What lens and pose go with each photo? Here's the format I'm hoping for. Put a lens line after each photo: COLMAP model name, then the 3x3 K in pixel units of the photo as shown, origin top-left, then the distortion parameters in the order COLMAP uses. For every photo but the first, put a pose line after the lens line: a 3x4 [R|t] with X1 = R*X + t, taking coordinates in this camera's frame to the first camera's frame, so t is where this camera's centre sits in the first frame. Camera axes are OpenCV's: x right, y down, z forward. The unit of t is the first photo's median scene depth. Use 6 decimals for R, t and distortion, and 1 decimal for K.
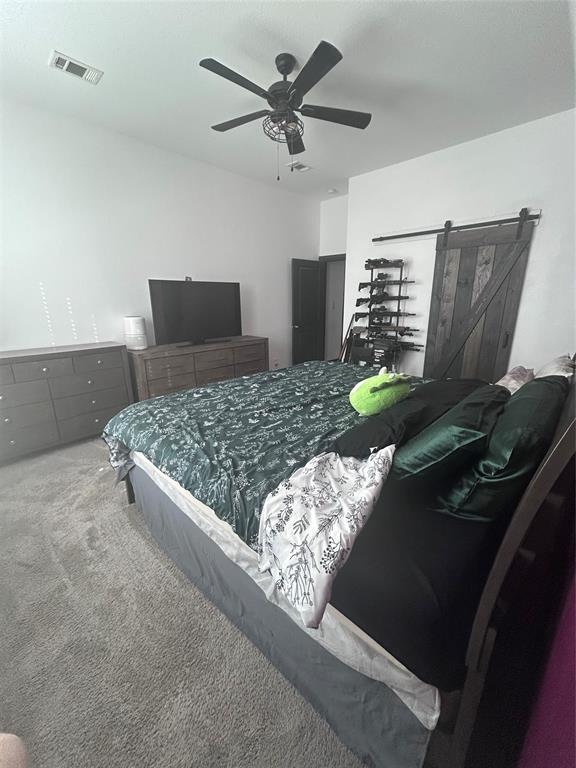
lens RADIAL K [[310.7, 0, 286.6], [0, 310.7, 382.4], [0, 0, 1]] dist [-0.002014, 0.000037]
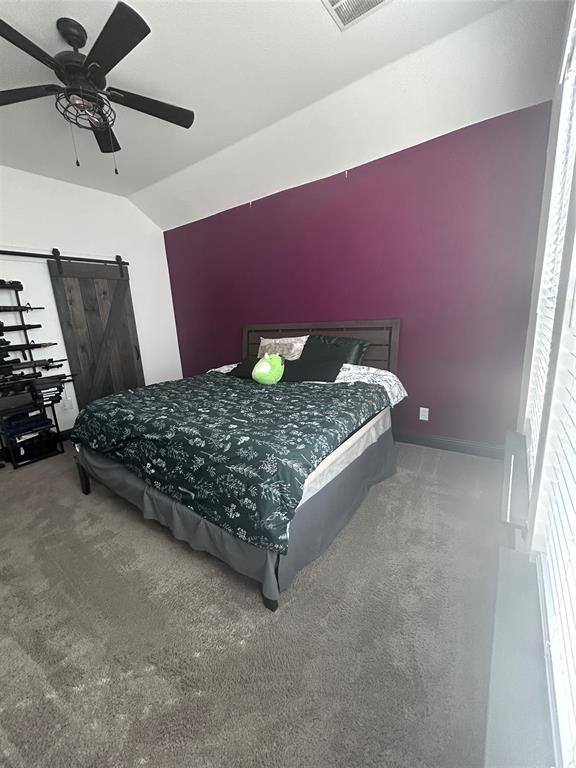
lens RADIAL K [[310.7, 0, 286.6], [0, 310.7, 382.4], [0, 0, 1]] dist [-0.002014, 0.000037]
pose [[-0.169863, -0.179639, 0.968956, -0.633601], [0.349164, 0.908488, 0.229638, -0.096359], [-0.921538, 0.377331, -0.091595, 0.550947]]
